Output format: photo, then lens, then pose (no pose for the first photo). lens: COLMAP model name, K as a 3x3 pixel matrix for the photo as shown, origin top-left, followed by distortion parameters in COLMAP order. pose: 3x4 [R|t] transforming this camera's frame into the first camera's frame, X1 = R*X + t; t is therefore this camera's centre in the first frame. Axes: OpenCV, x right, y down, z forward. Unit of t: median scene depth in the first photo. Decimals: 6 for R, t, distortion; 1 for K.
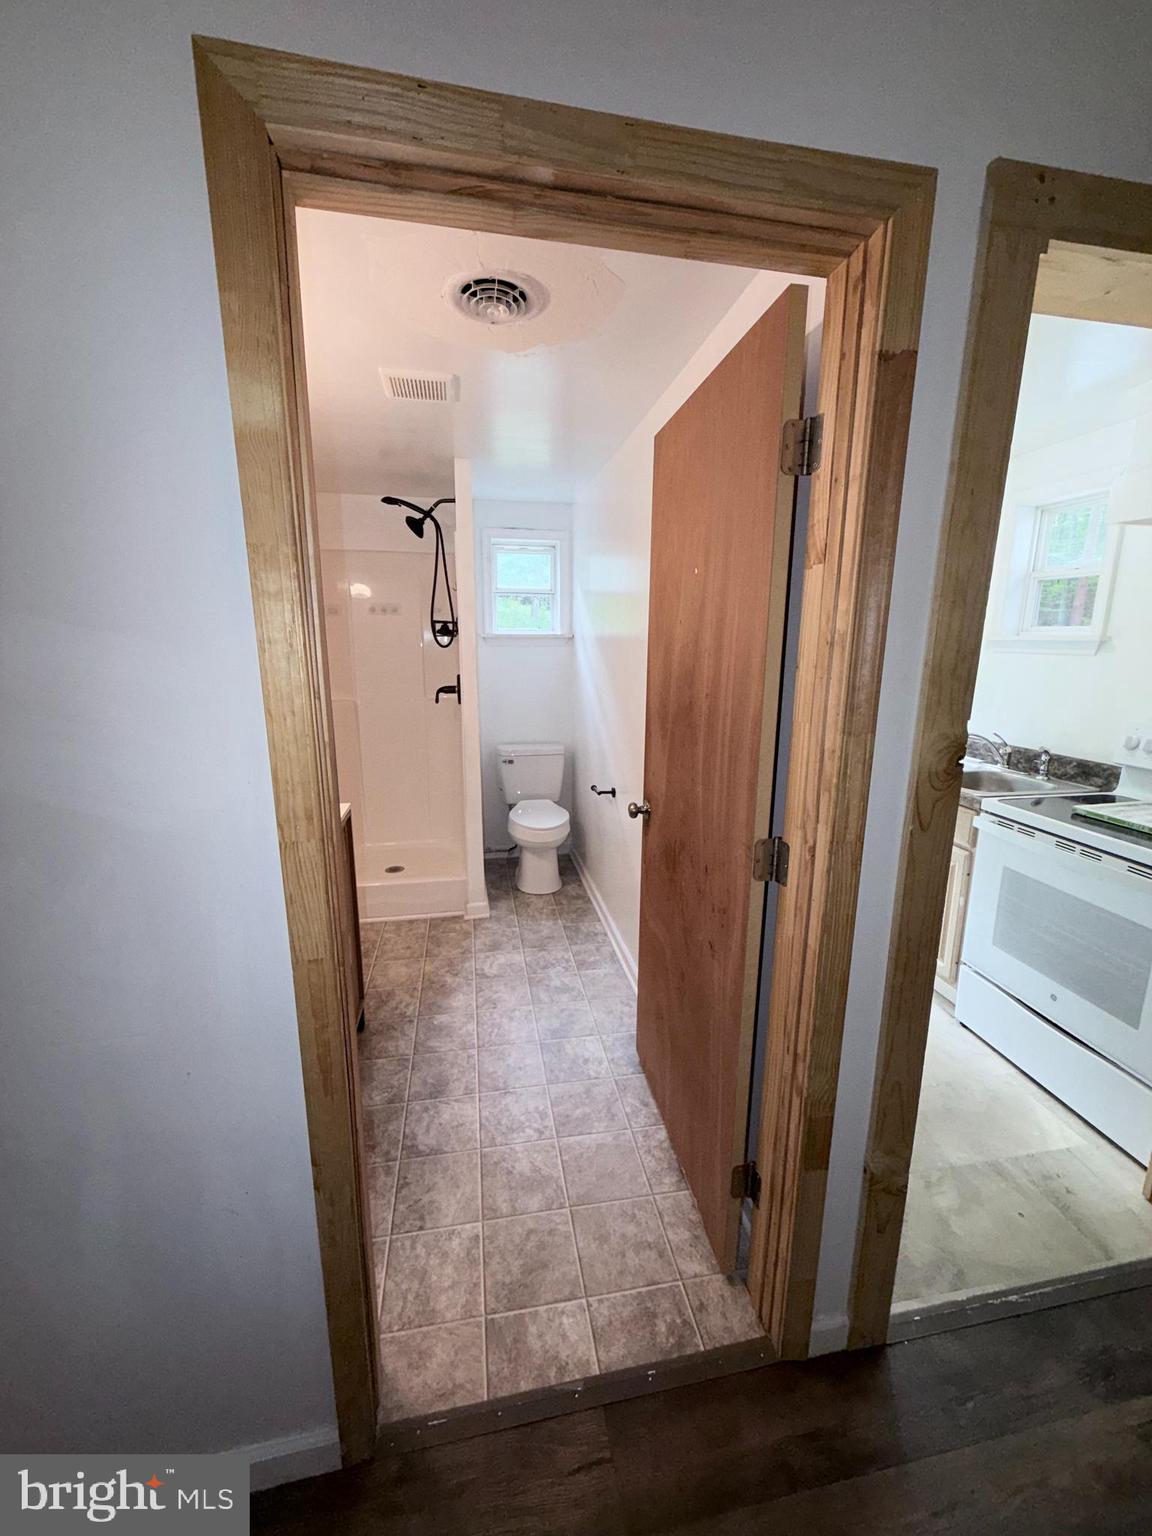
lens RADIAL K [[610.9, 0, 574.0], [0, 610.9, 764.2], [0, 0, 1]] dist [0.005697, -0.001180]
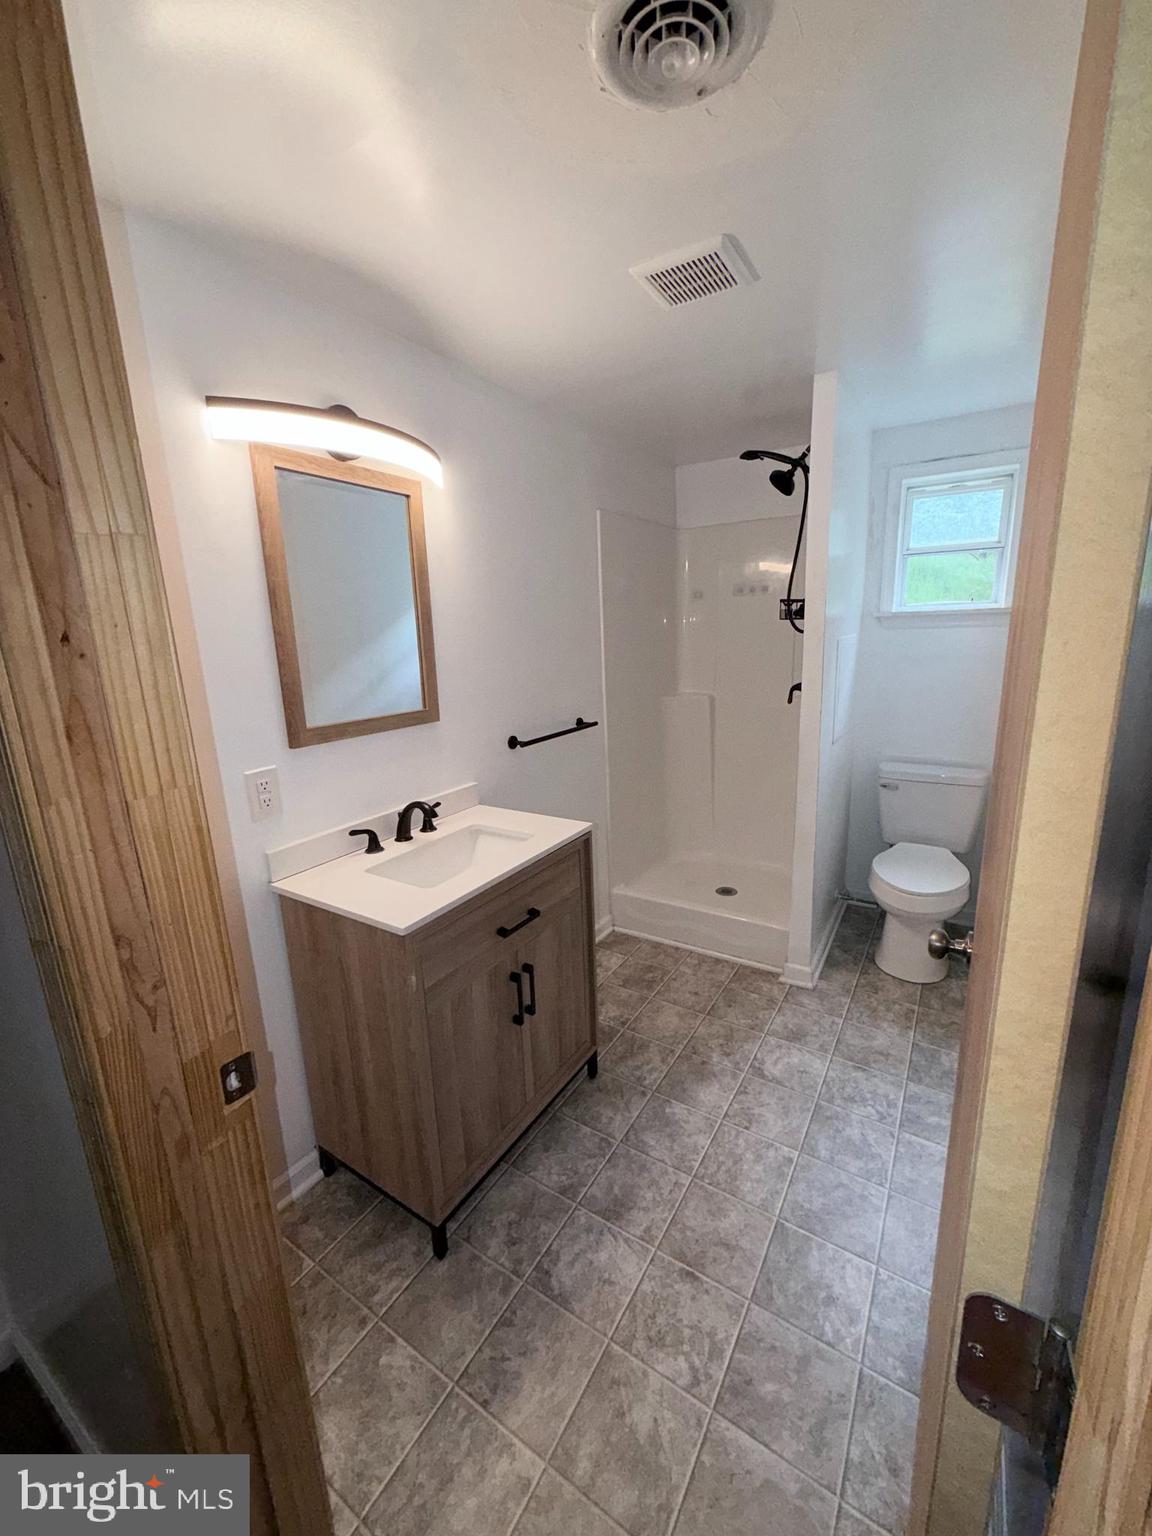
lens RADIAL K [[610.9, 0, 578.3], [0, 610.9, 763.8], [0, 0, 1]] dist [0.005697, -0.001180]
pose [[0.736065, 0.120390, -0.666119, 0.143594], [-0.101114, 0.992571, 0.067660, -0.059872], [0.669316, 0.017551, 0.742771, 0.278173]]
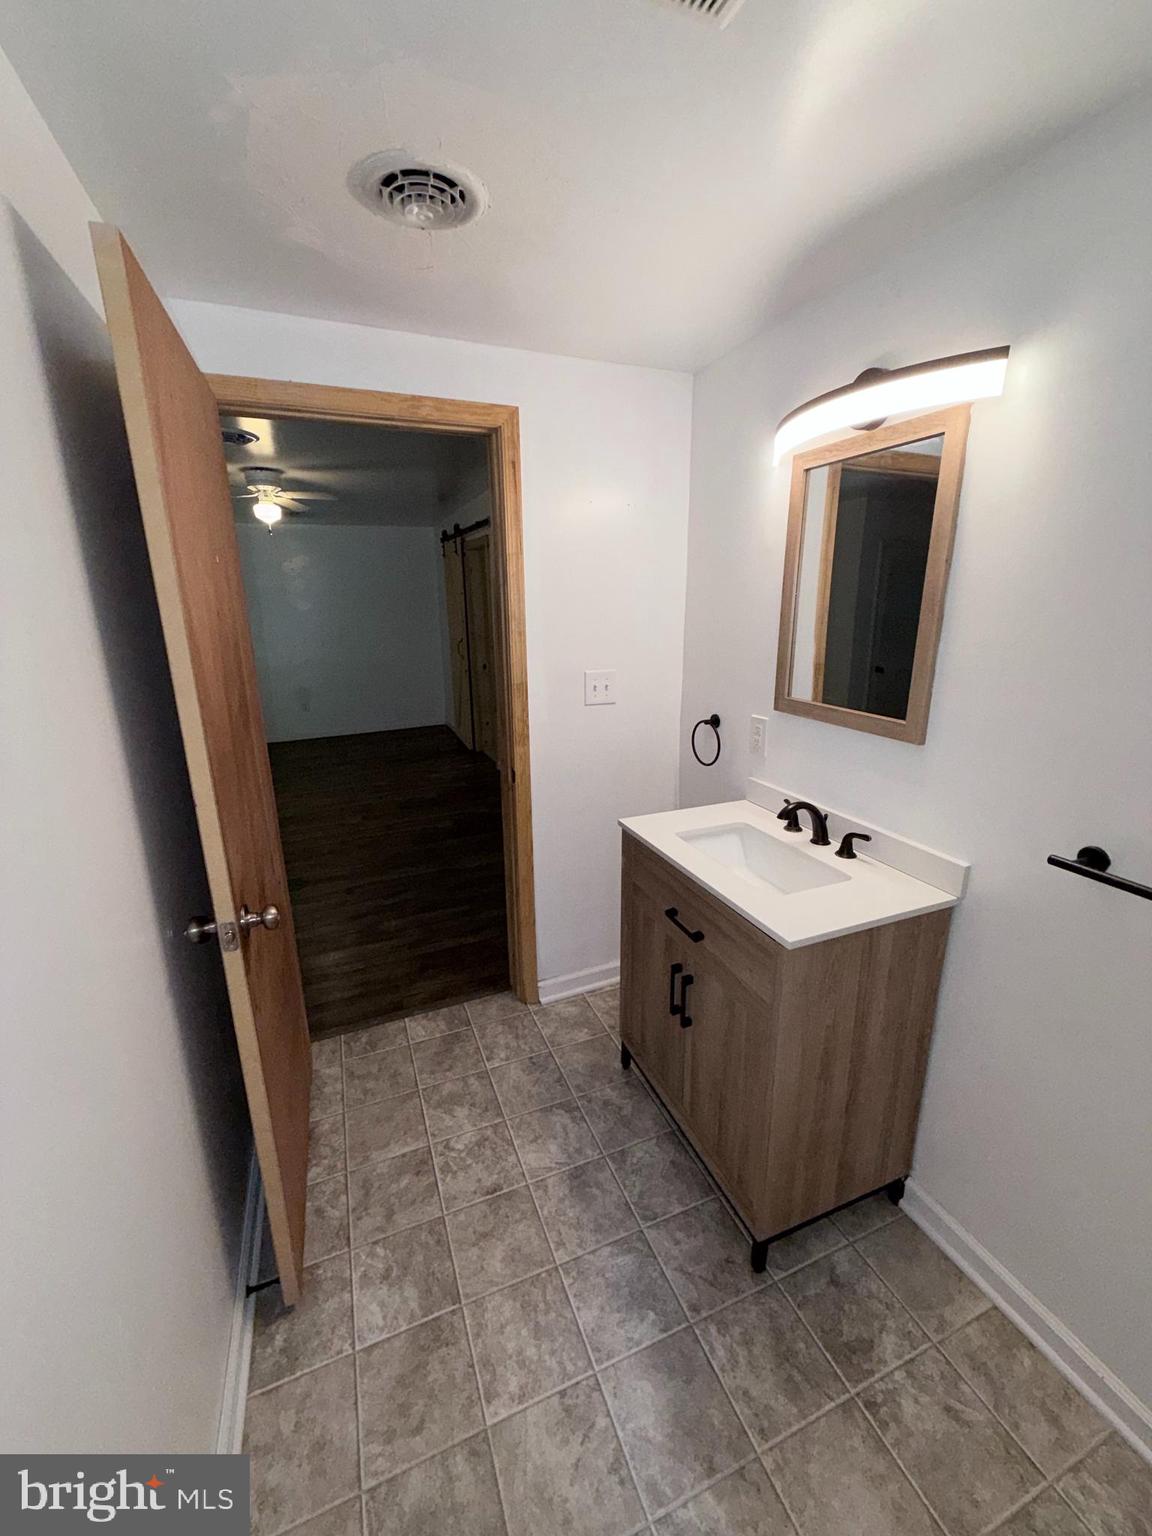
lens RADIAL K [[610.9, 0, 576.9], [0, 610.9, 765.1], [0, 0, 1]] dist [0.005697, -0.001180]
pose [[-0.977451, 0.060382, -0.202346, -0.064040], [-0.036998, 0.894450, 0.445635, -0.248411], [0.207897, 0.443073, -0.872046, 1.088231]]
